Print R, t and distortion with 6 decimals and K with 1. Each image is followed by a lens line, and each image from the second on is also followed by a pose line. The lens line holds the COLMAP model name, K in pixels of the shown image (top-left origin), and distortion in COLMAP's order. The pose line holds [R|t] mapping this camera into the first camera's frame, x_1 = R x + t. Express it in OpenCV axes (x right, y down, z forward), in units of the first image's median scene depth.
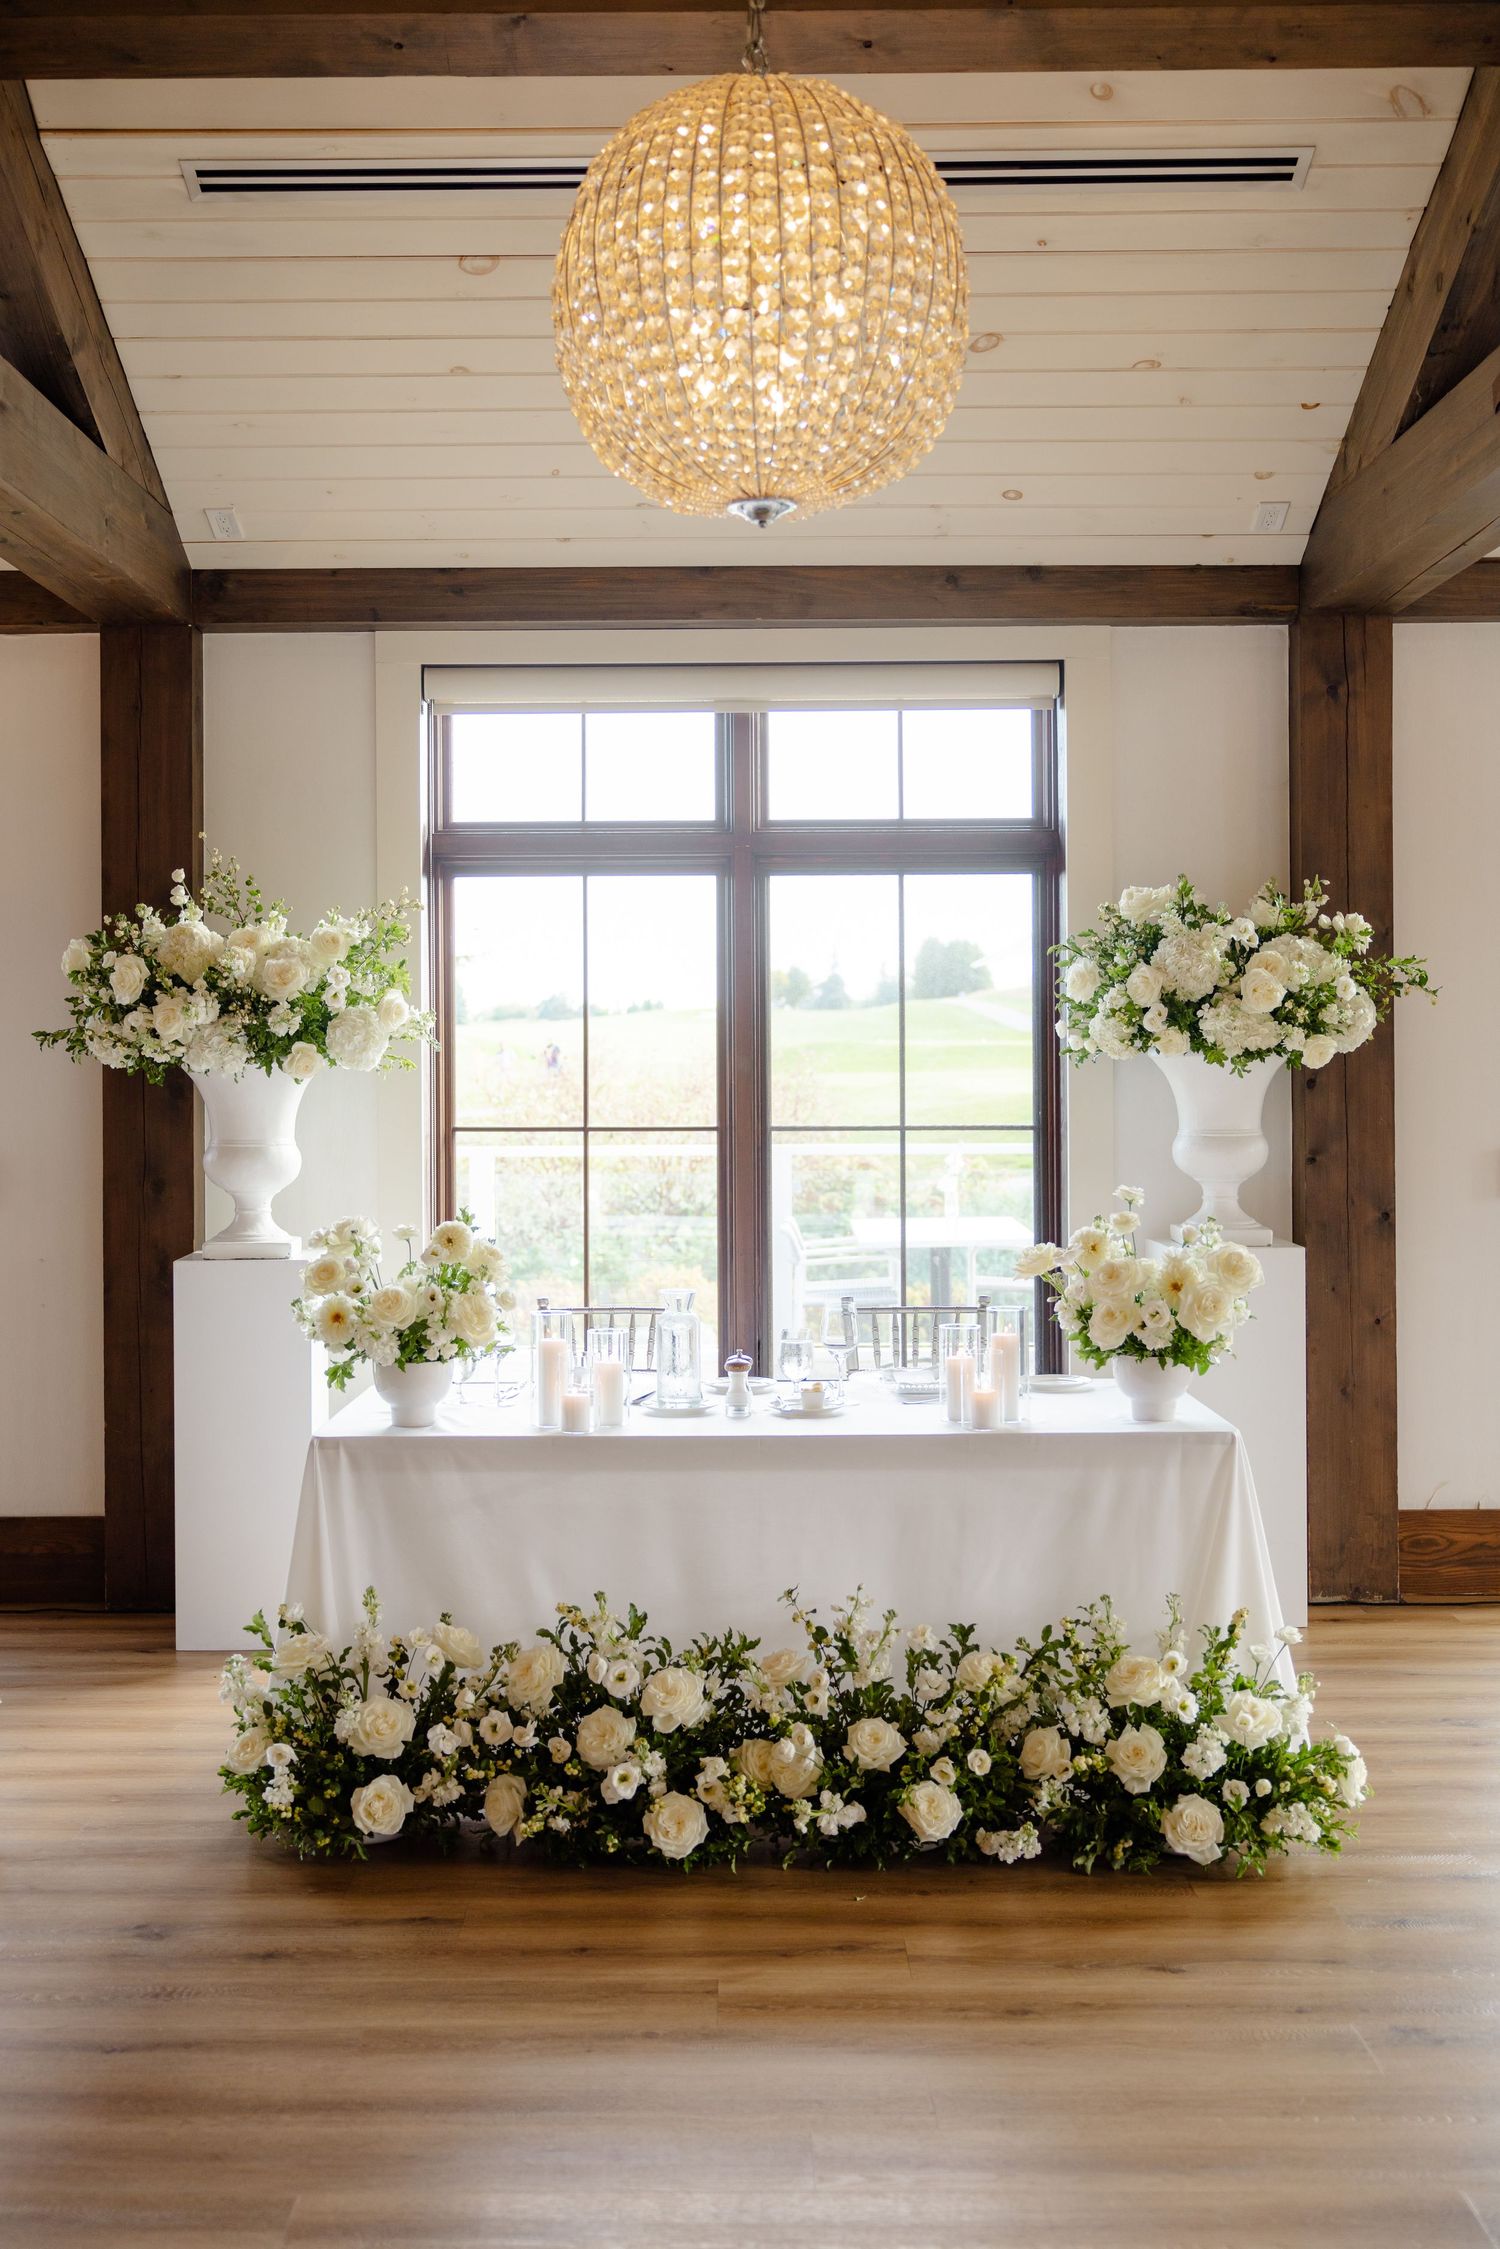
lens RADIAL K [[2357.2, 0, 718.7], [0, 2357.2, 1090.3], [0, 0, 1]] dist [0.017085, 0.025139]
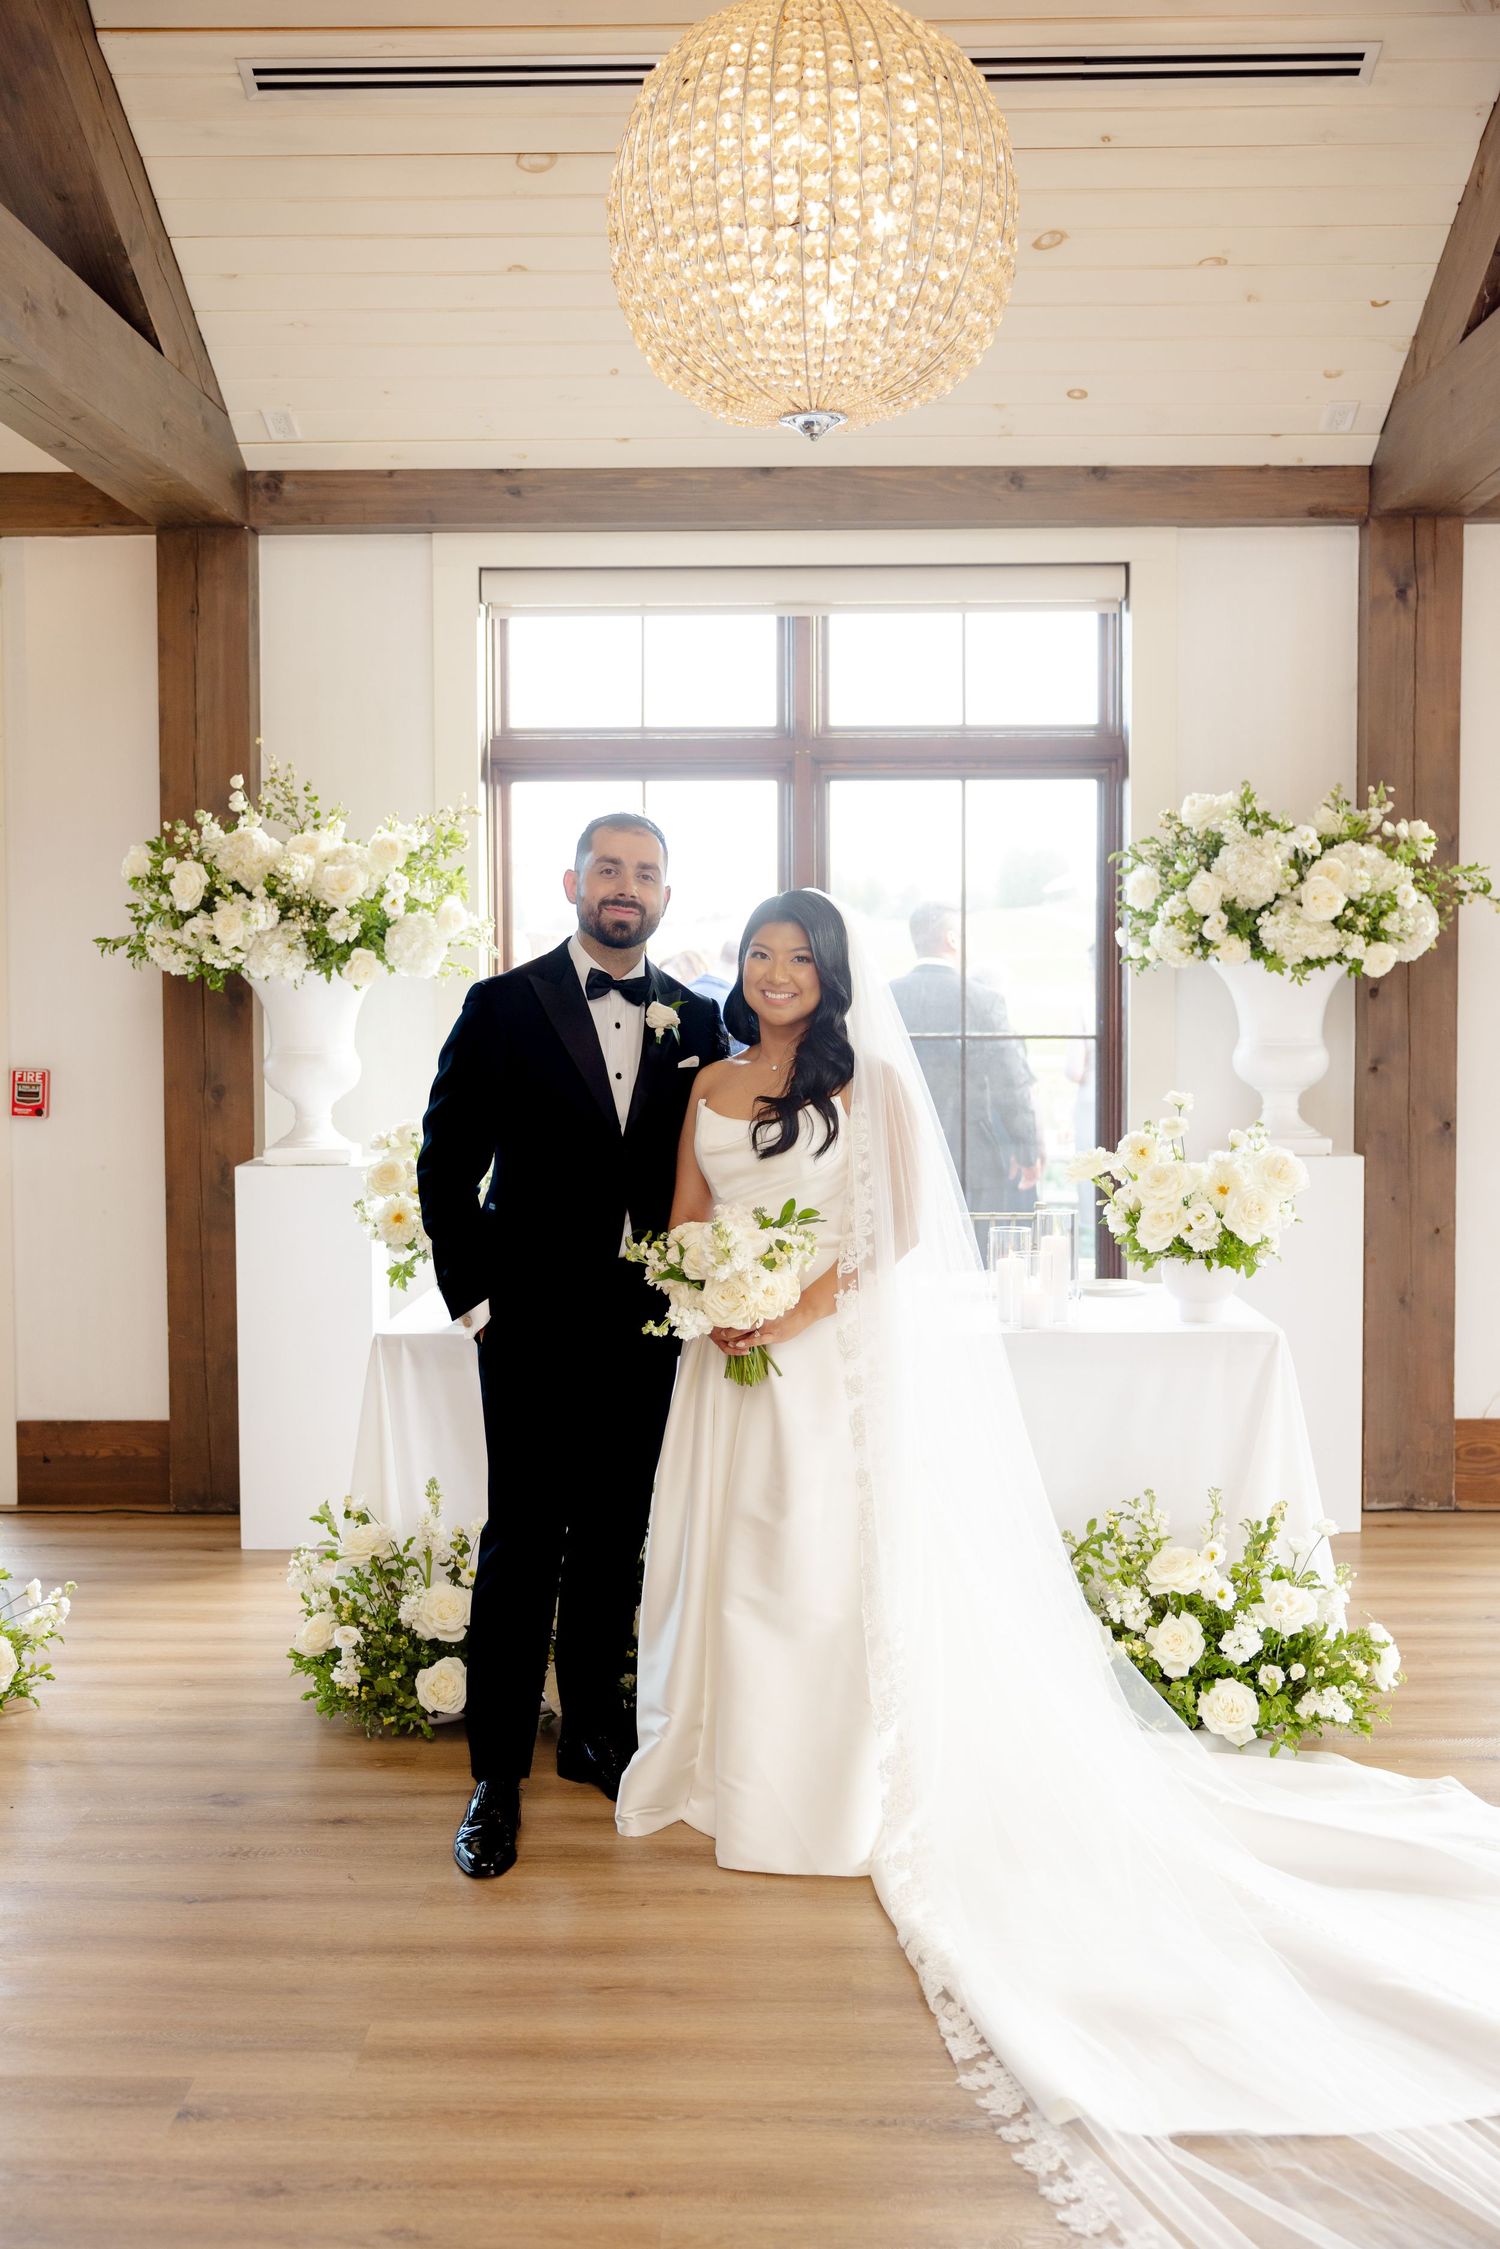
lens RADIAL K [[2471.6, 0, 750.0], [0, 2471.6, 1124.5], [0, 0, 1]] dist [0.001666, 0.029843]
pose [[0.999868, 0.002912, -0.015981, 0.005538], [-0.002141, 0.998843, 0.048046, 0.003403], [0.016103, -0.048005, 0.998717, -0.050338]]
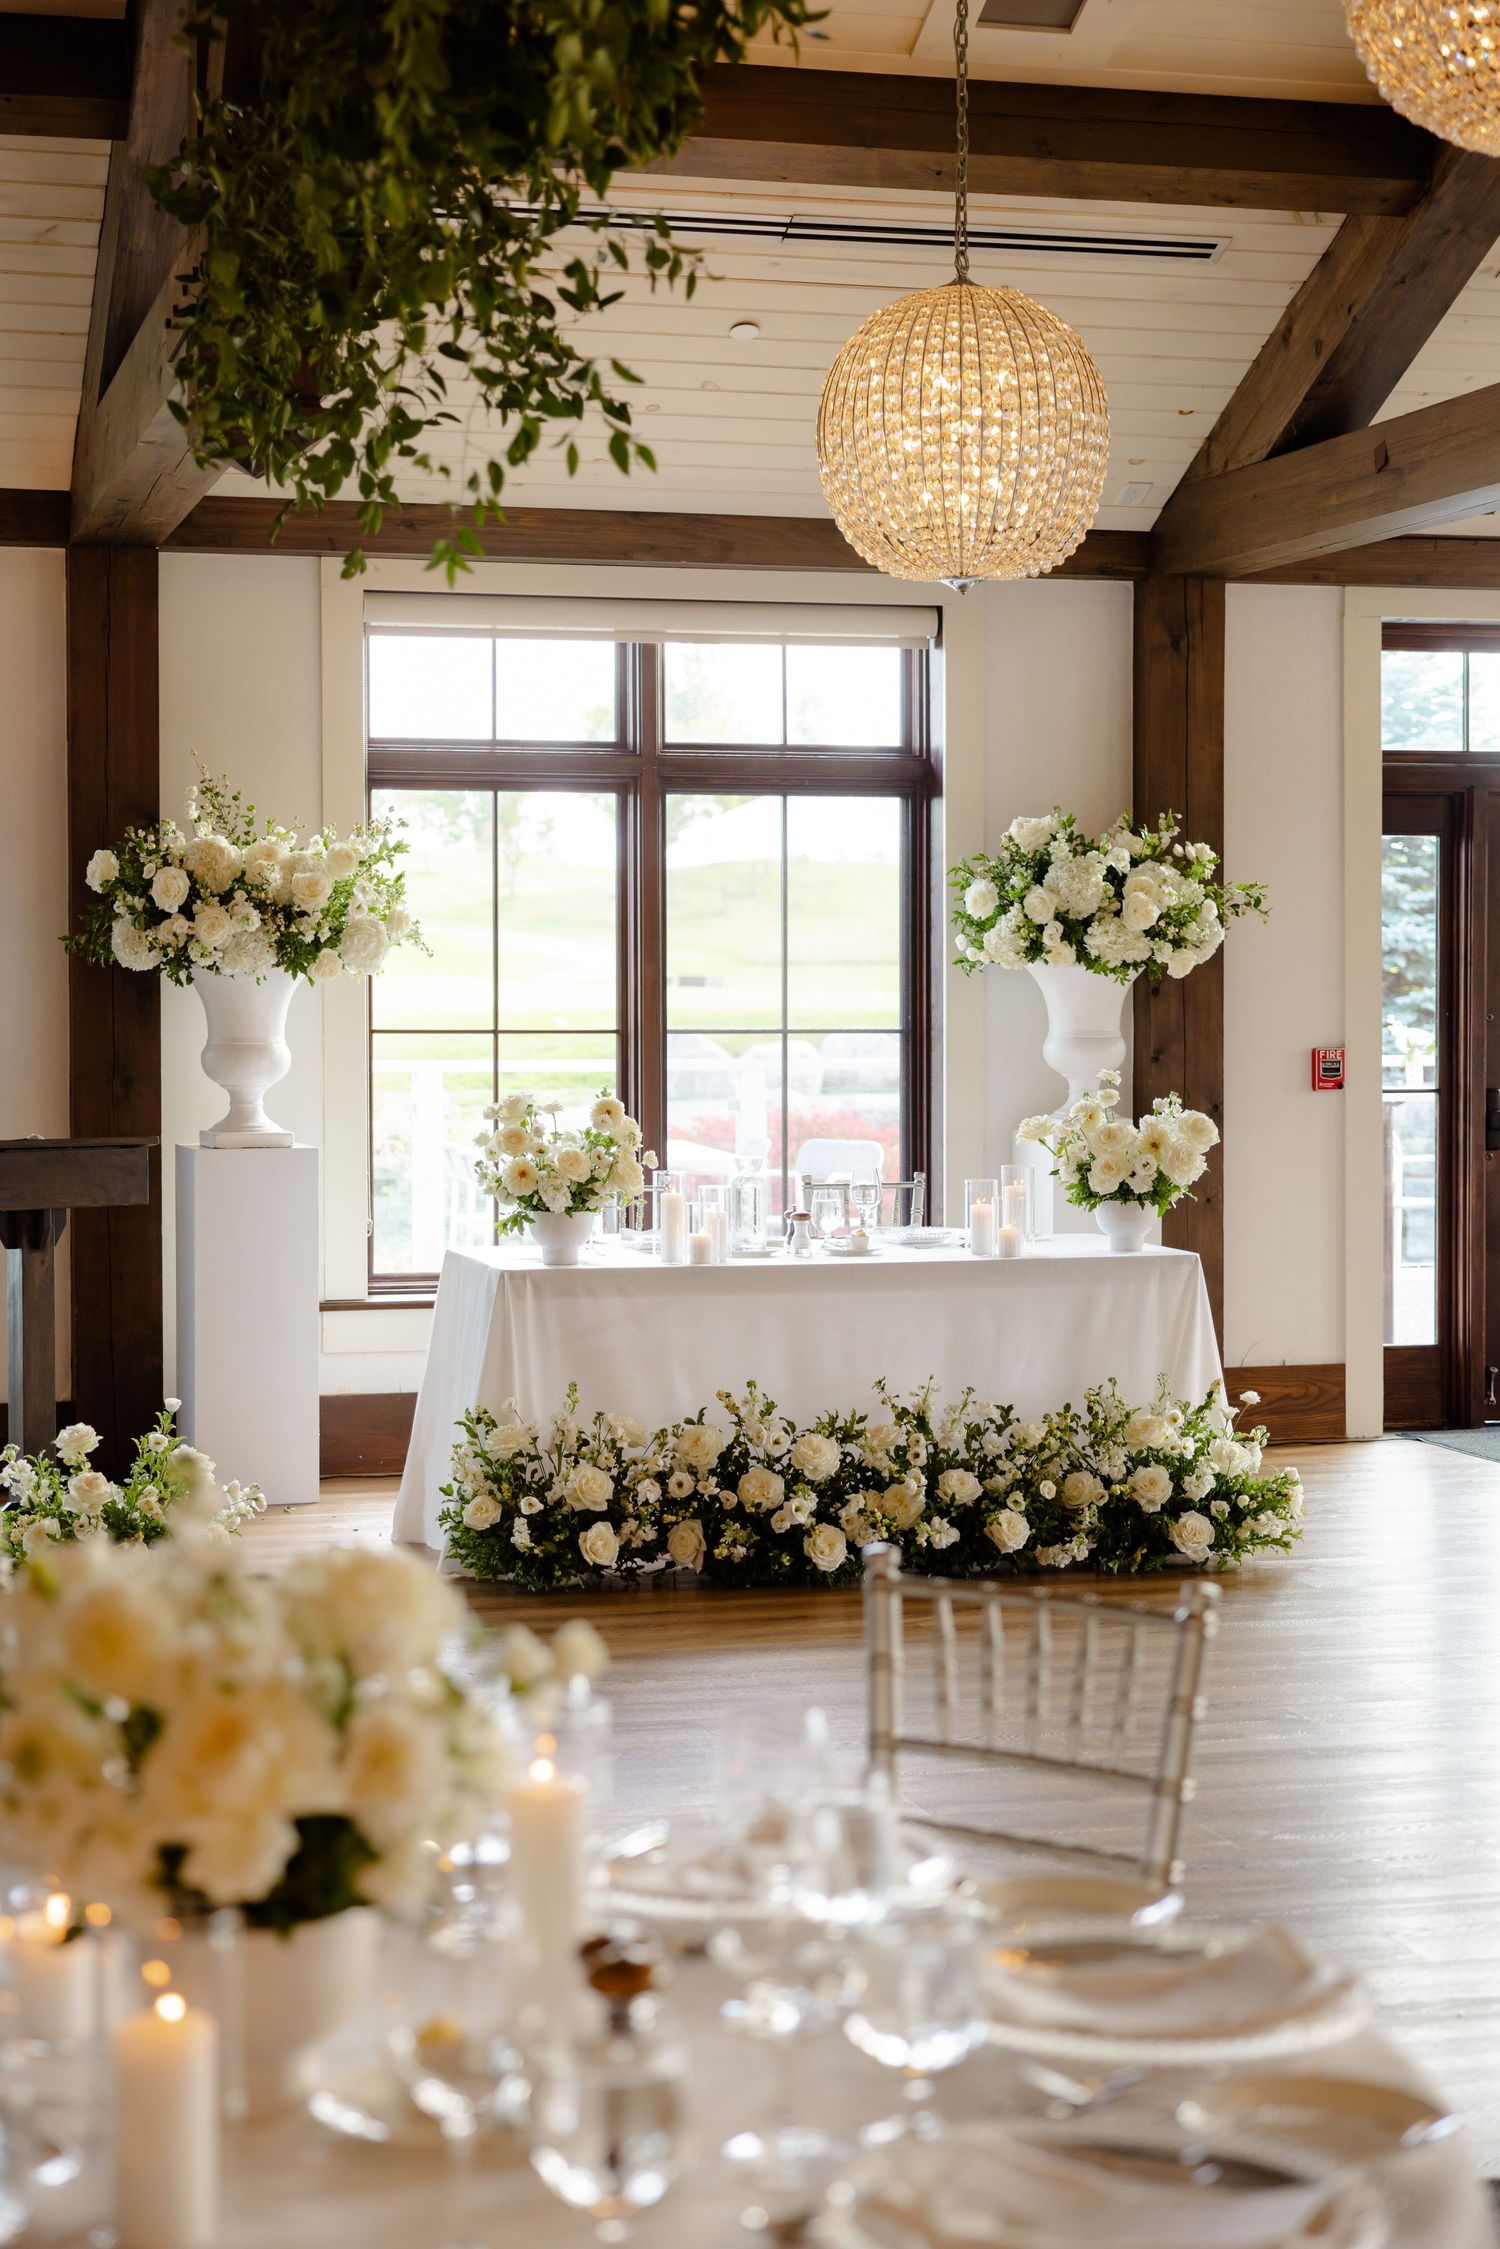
lens RADIAL K [[3540.9, 0, 750.0], [0, 3540.9, 1124.5], [0, 0, 1]] dist [0.019340, 0.022871]
pose [[0.965400, -0.004556, 0.260733, -0.411673], [-0.003860, 0.999488, 0.031756, 0.008287], [-0.260744, -0.031664, 0.964889, -0.640560]]
